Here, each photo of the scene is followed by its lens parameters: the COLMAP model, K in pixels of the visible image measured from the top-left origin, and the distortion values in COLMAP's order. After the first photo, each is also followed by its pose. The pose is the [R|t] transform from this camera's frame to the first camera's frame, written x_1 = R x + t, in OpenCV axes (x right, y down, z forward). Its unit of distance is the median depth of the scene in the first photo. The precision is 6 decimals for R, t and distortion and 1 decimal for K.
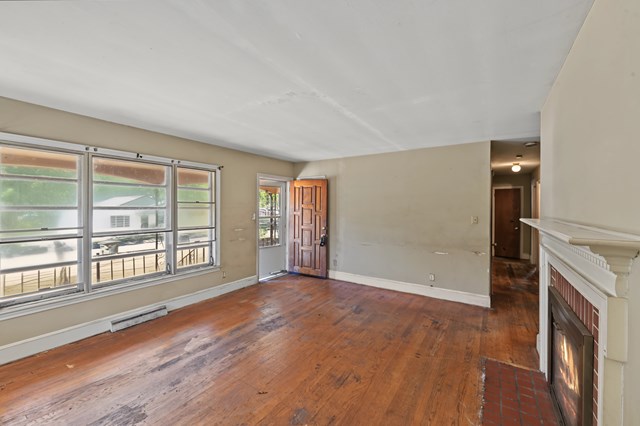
lens RADIAL K [[259.6, 0, 317.7], [0, 259.6, 210.4], [0, 0, 1]] dist [-0.000238, -0.000261]
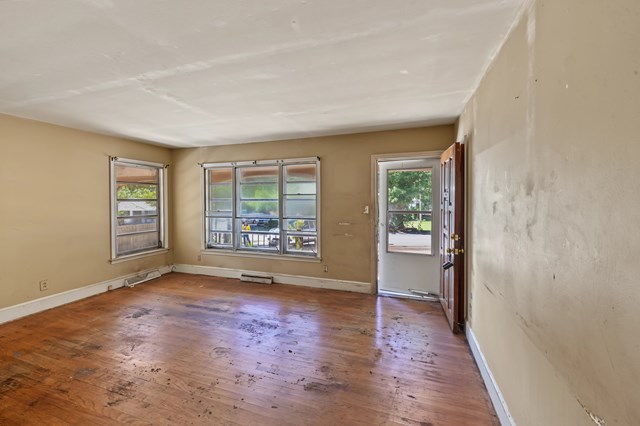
lens RADIAL K [[263.9, 0, 318.0], [0, 263.9, 205.4], [0, 0, 1]] dist [-0.000229, -0.001152]
pose [[0.254057, 0.018141, -0.967019, 0.784971], [-0.004219, 0.999835, 0.017648, -0.006073], [0.967180, -0.000404, 0.254091, 0.987283]]
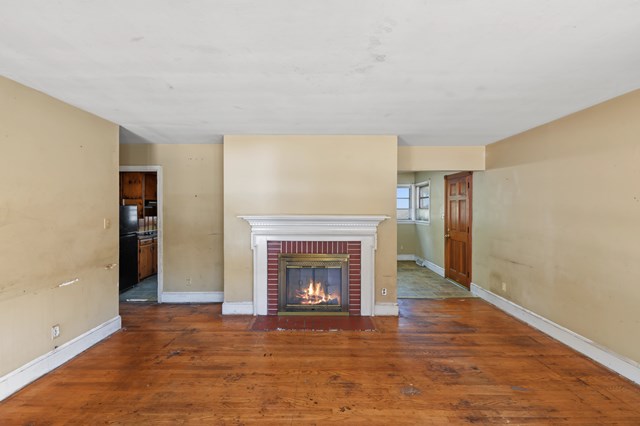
lens RADIAL K [[269.7, 0, 318.9], [0, 269.7, 210.6], [0, 0, 1]] dist [0.000356, -0.000672]
pose [[-0.557194, -0.013880, 0.830266, -0.470521], [-0.000085, 0.999861, 0.016657, -0.015543], [-0.830382, 0.009211, -0.557118, 1.135070]]
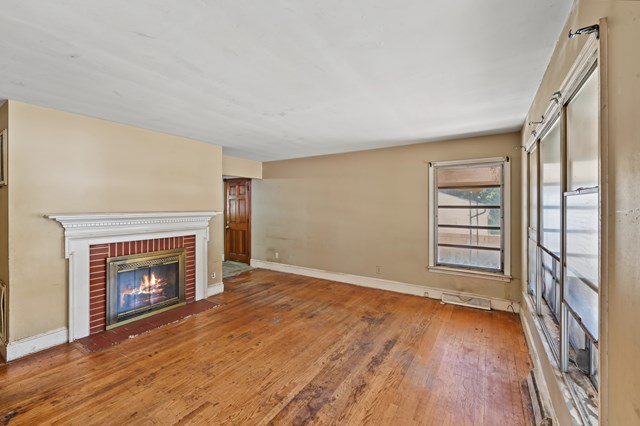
lens RADIAL K [[263.9, 0, 318.0], [0, 263.9, 205.4], [0, 0, 1]] dist [-0.000229, -0.001152]
pose [[-0.999788, -0.005437, -0.019869, -0.178138], [-0.005560, 0.999965, 0.006173, -0.017302], [0.019835, 0.006282, -0.999784, 1.621144]]
